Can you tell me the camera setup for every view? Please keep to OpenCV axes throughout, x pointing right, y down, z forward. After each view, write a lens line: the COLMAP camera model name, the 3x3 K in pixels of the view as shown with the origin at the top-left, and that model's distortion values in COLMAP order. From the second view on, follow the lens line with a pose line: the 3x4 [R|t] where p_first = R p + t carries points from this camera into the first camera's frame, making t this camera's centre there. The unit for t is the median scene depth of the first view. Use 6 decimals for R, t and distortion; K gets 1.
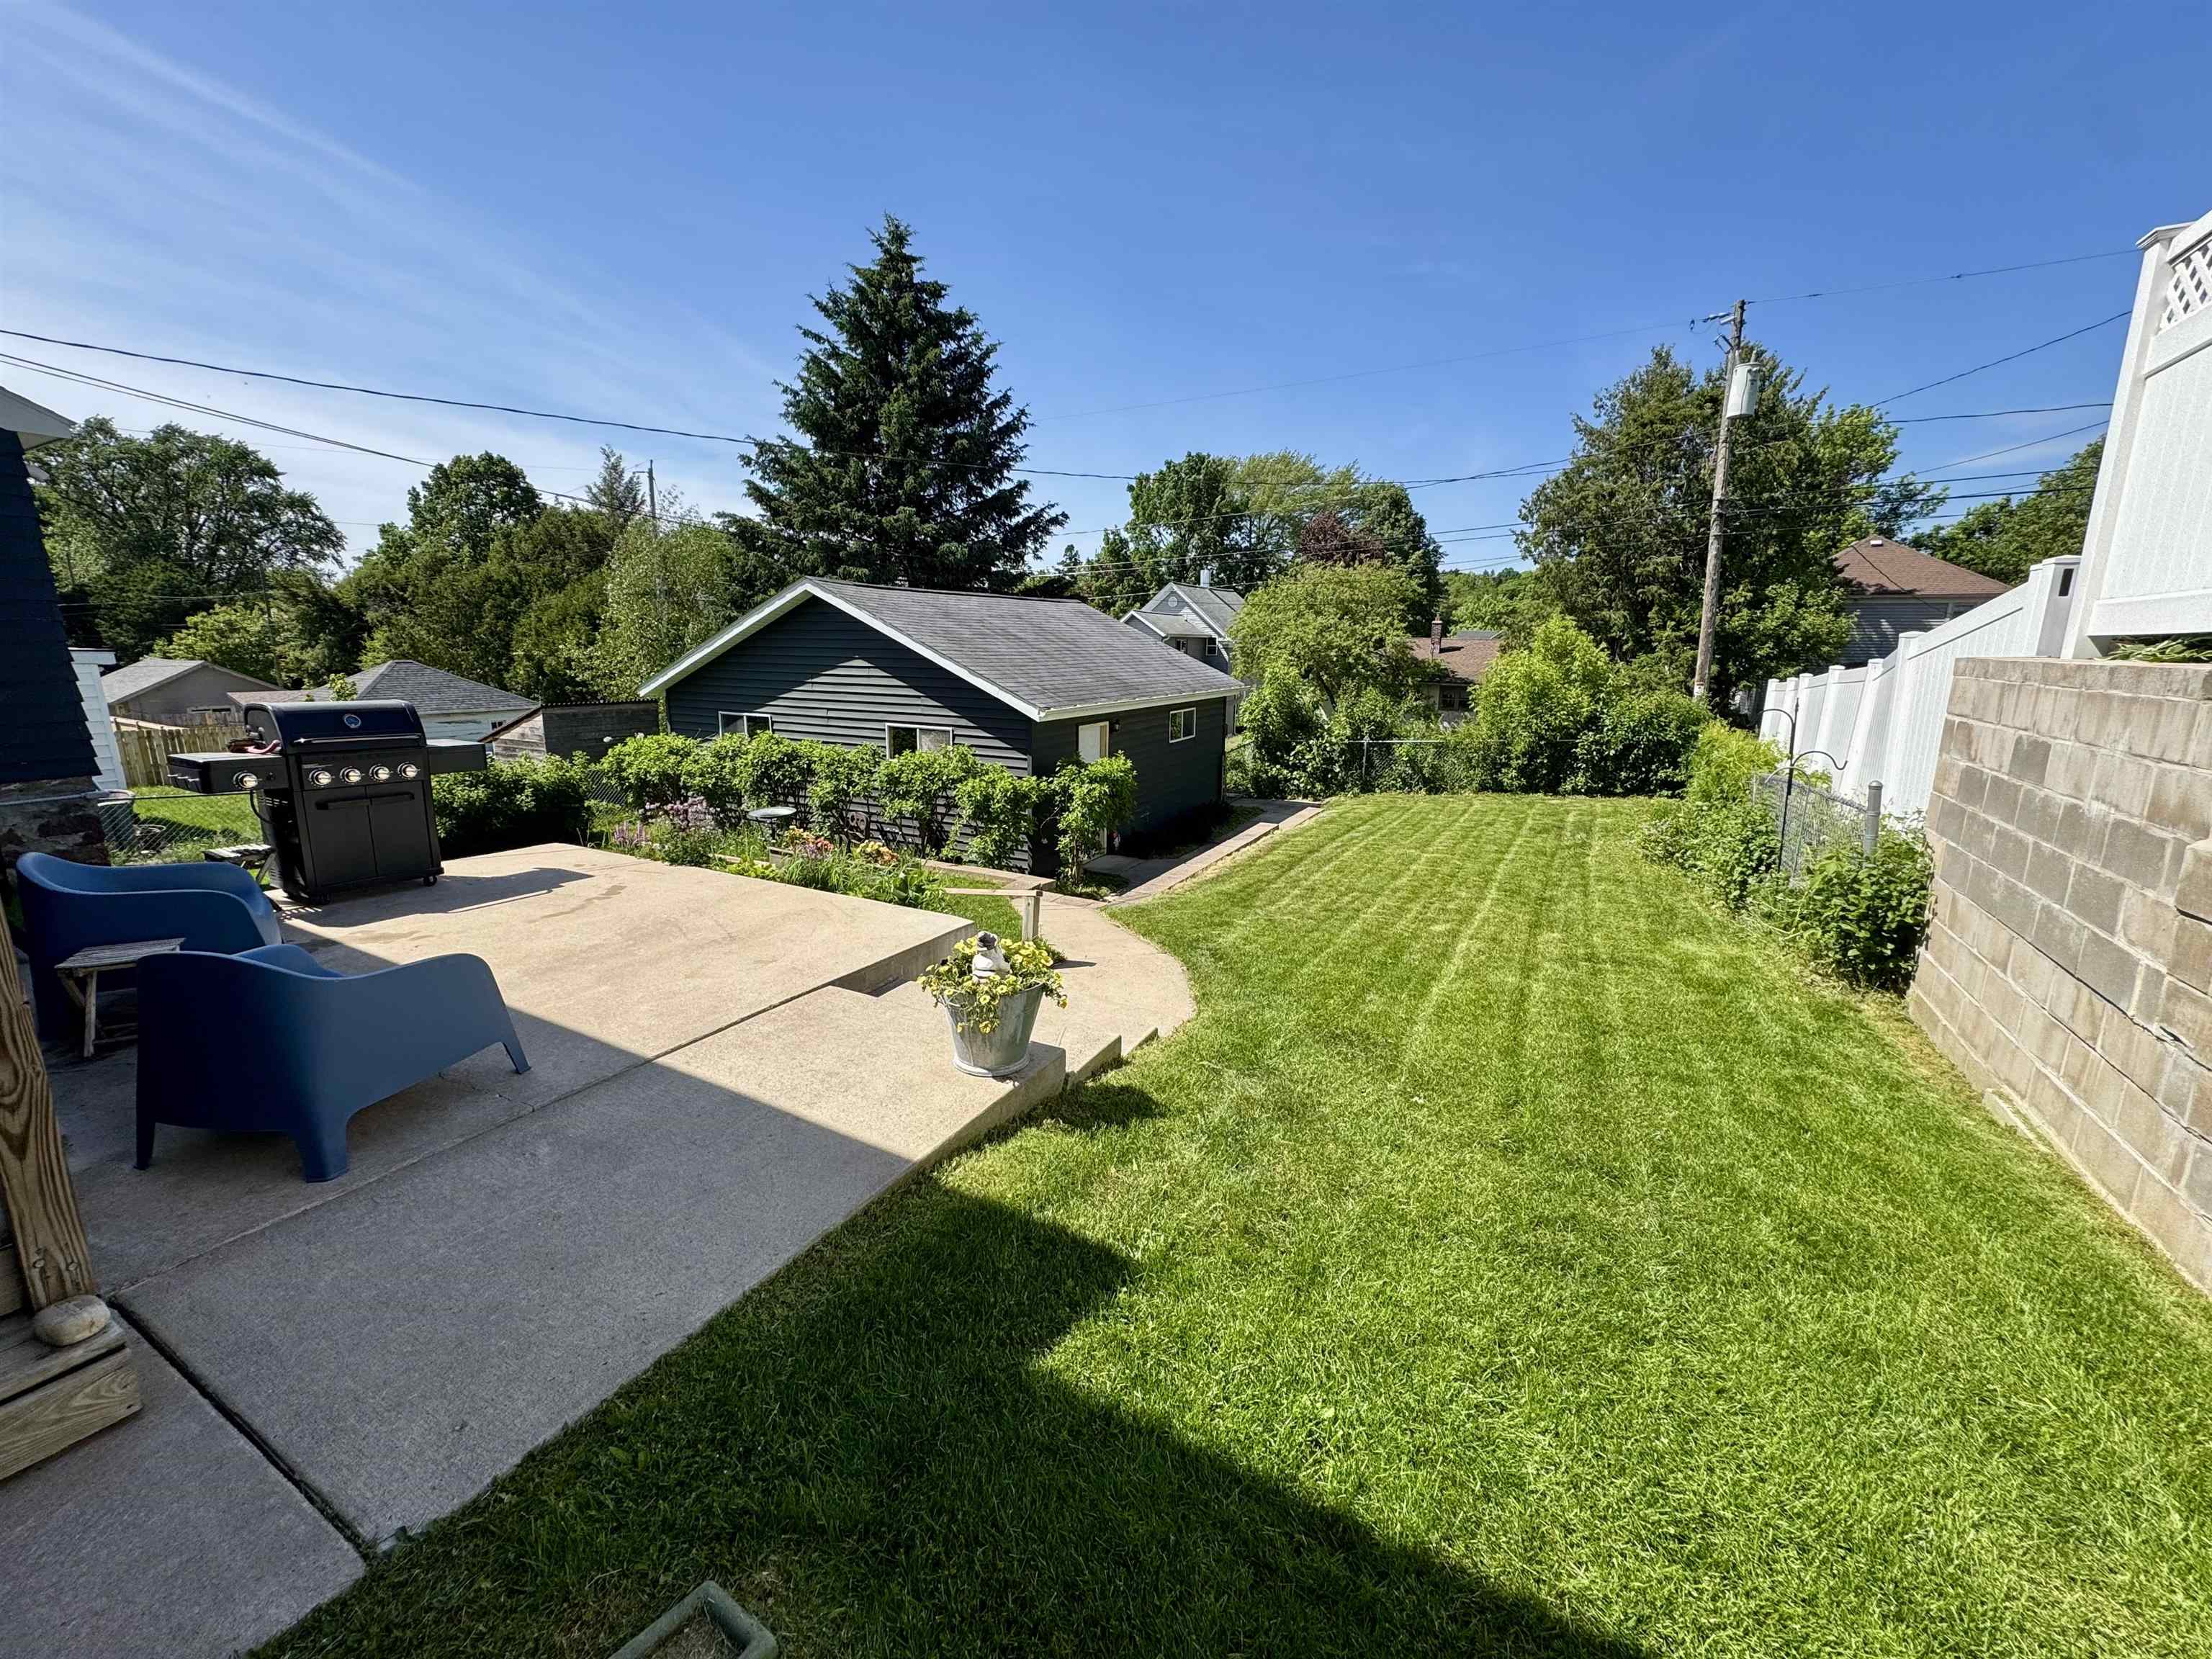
lens RADIAL K [[879.2, 0, 1106.0], [0, 879.2, 829.5], [0, 0, 1]] dist [0.000642, 0.000194]
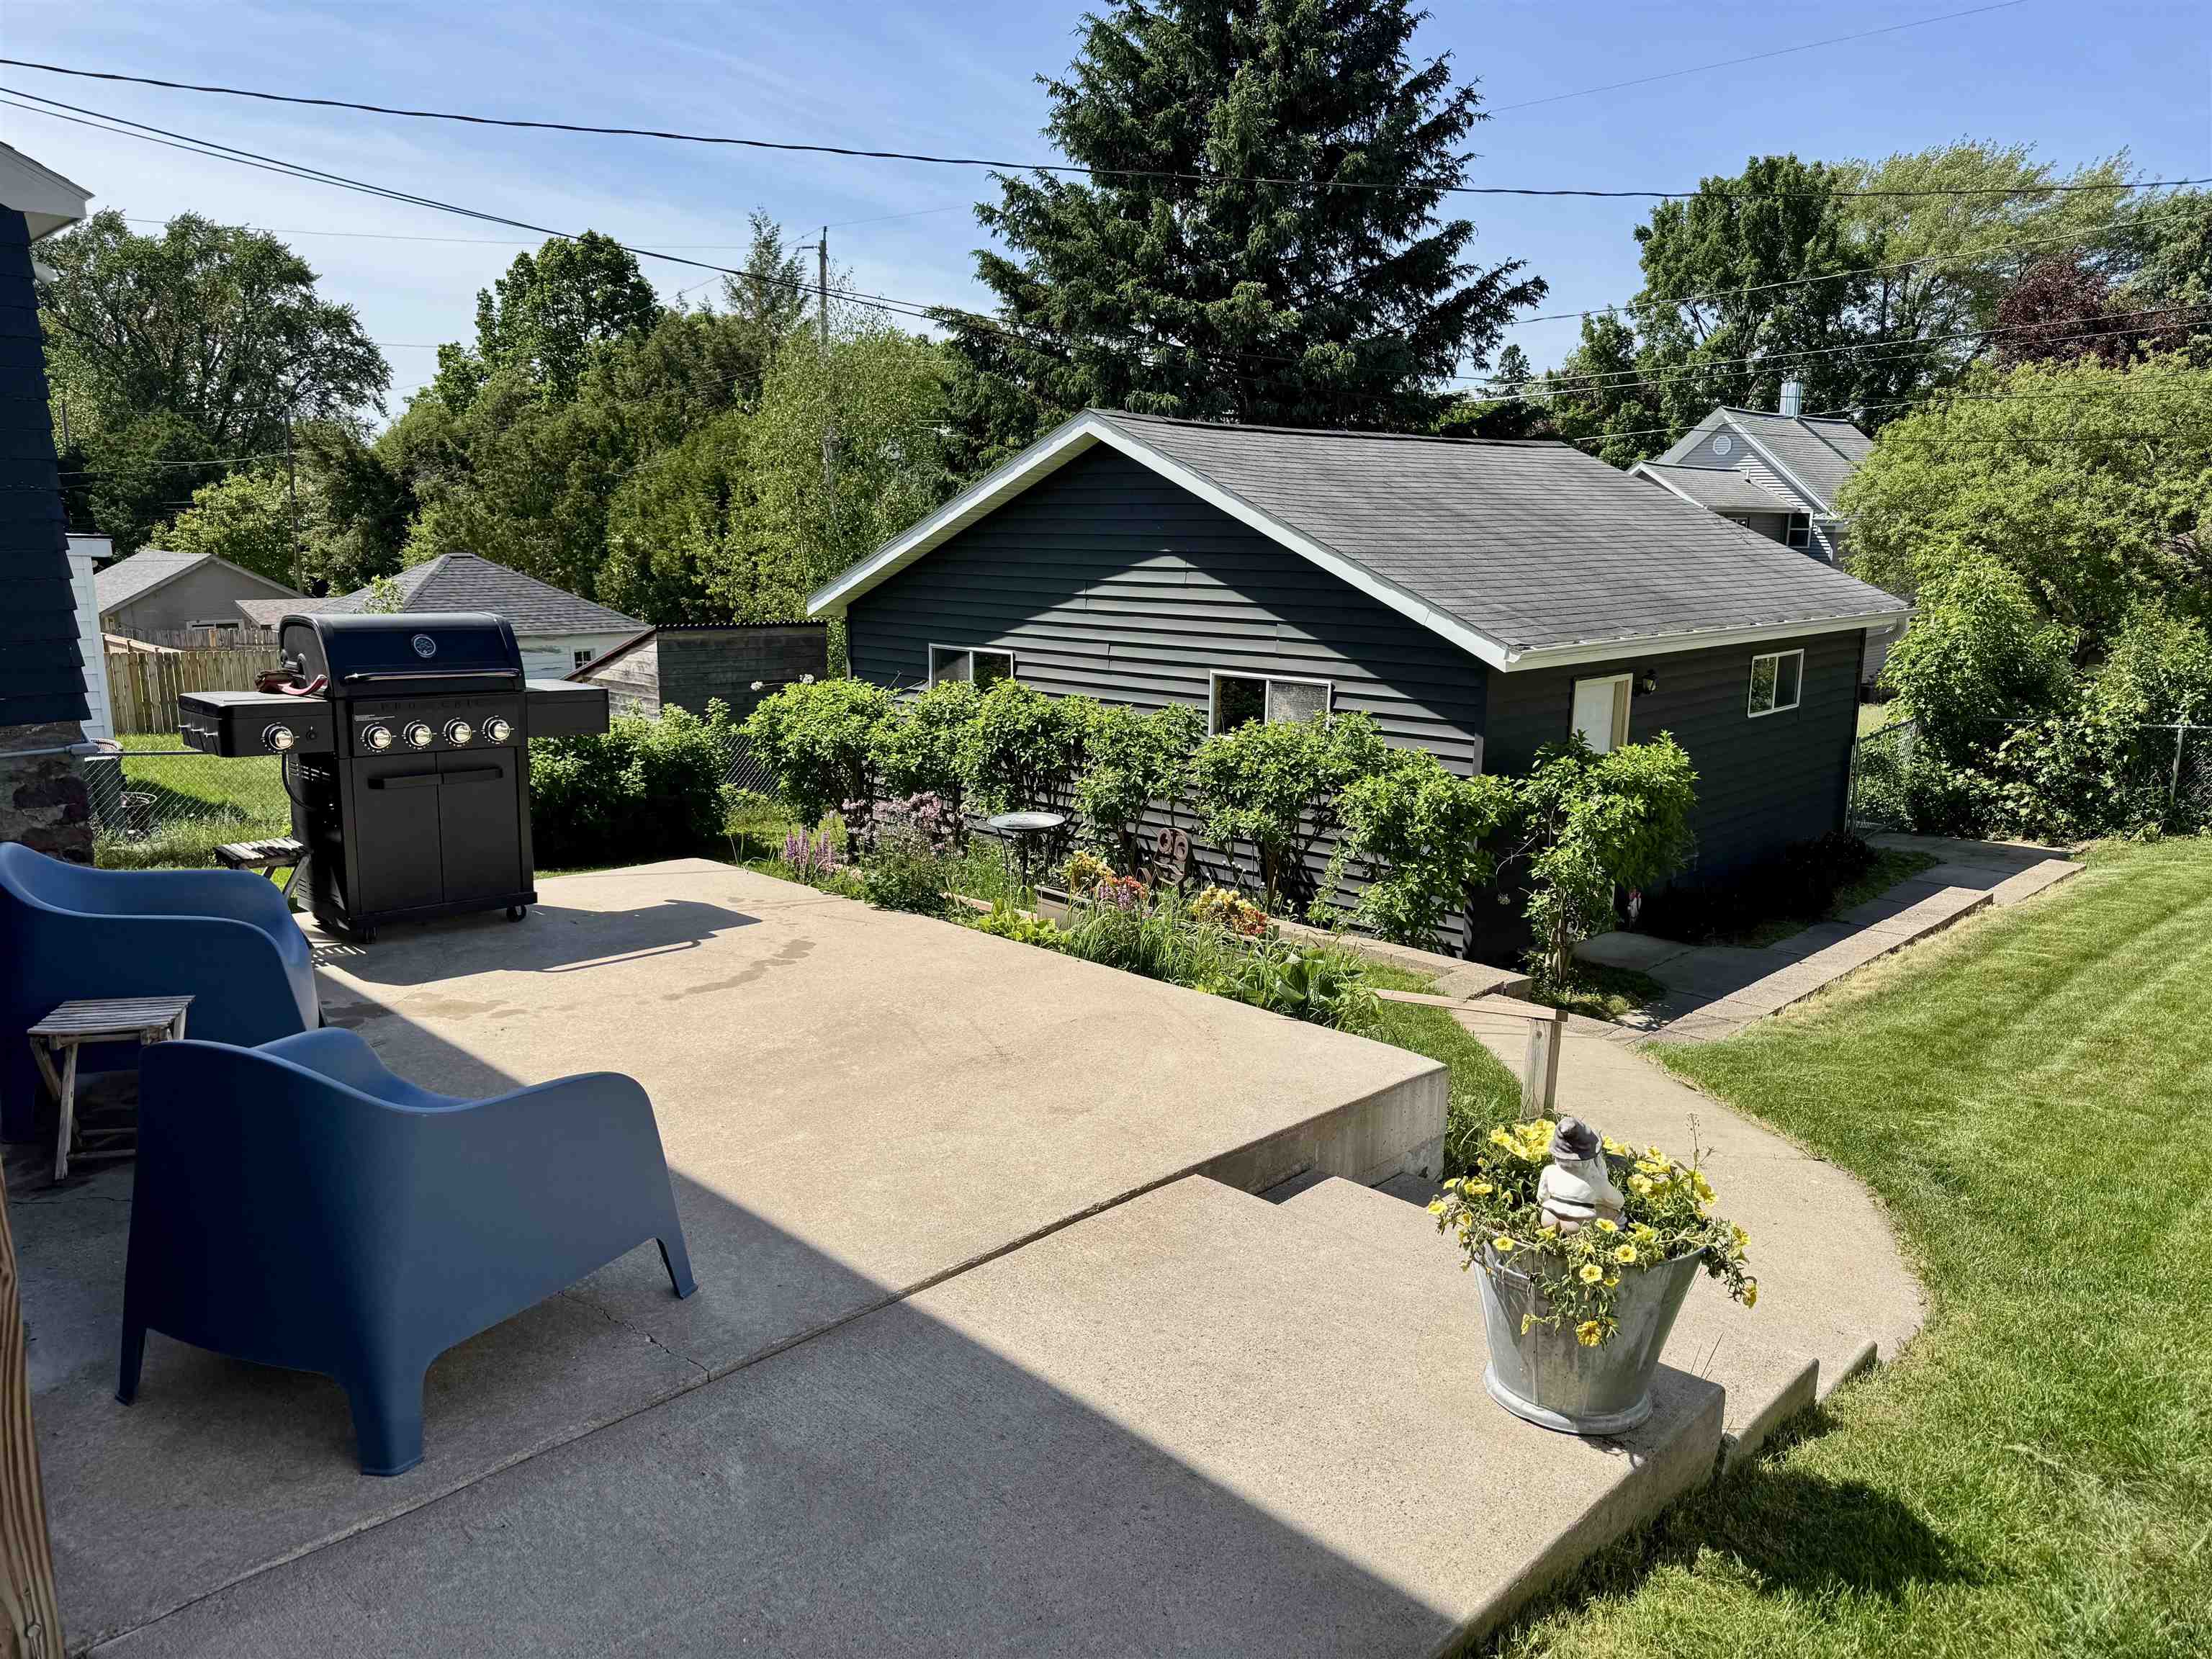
lens RADIAL K [[1549.2, 0, 1105.7], [0, 1549.2, 850.0], [0, 0, 1]] dist [0.081336, -0.098663]
pose [[0.961558, 0.053155, -0.269407, -0.039491], [-0.054751, 0.998499, 0.001589, -0.003655], [0.269087, 0.013222, 0.963025, 0.031021]]
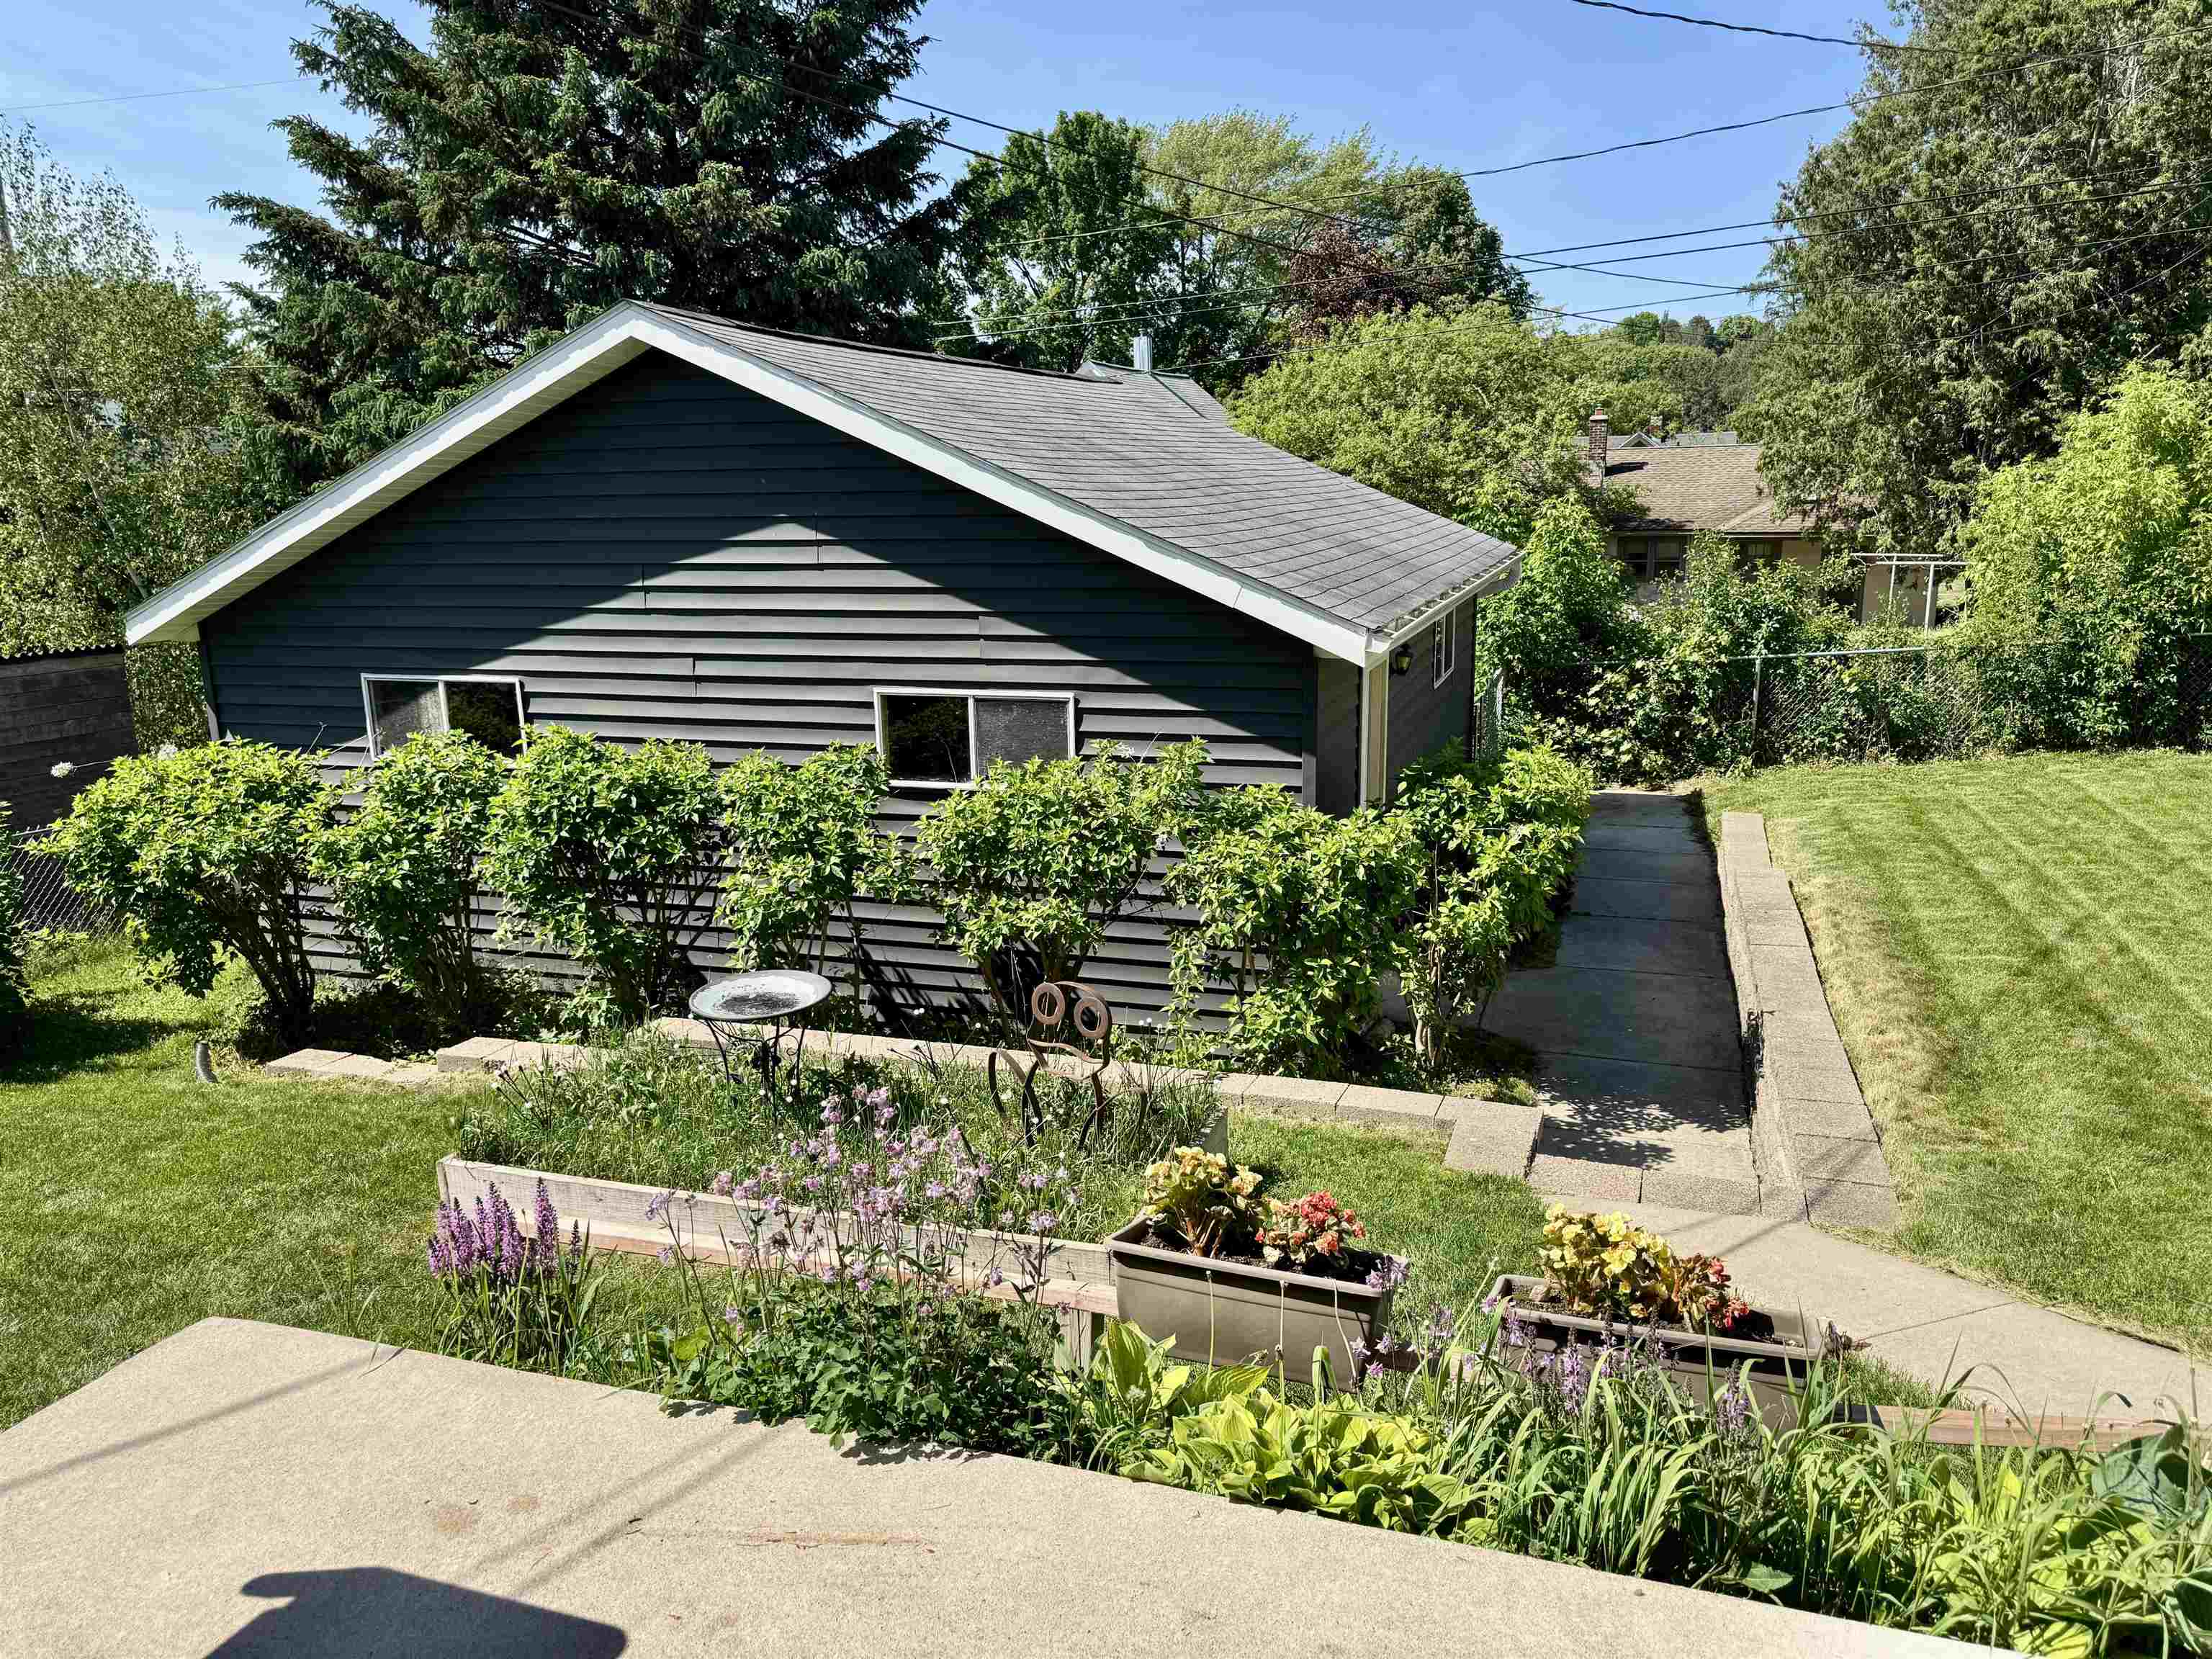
lens RADIAL K [[1577.3, 0, 1106.0], [0, 1577.3, 829.5], [0, 0, 1]] dist [0.109345, -0.150193]
pose [[0.989158, -0.066684, 0.130846, -0.224809], [0.066092, 0.997774, 0.008870, -0.053418], [-0.131146, -0.000126, 0.991363, 0.278268]]
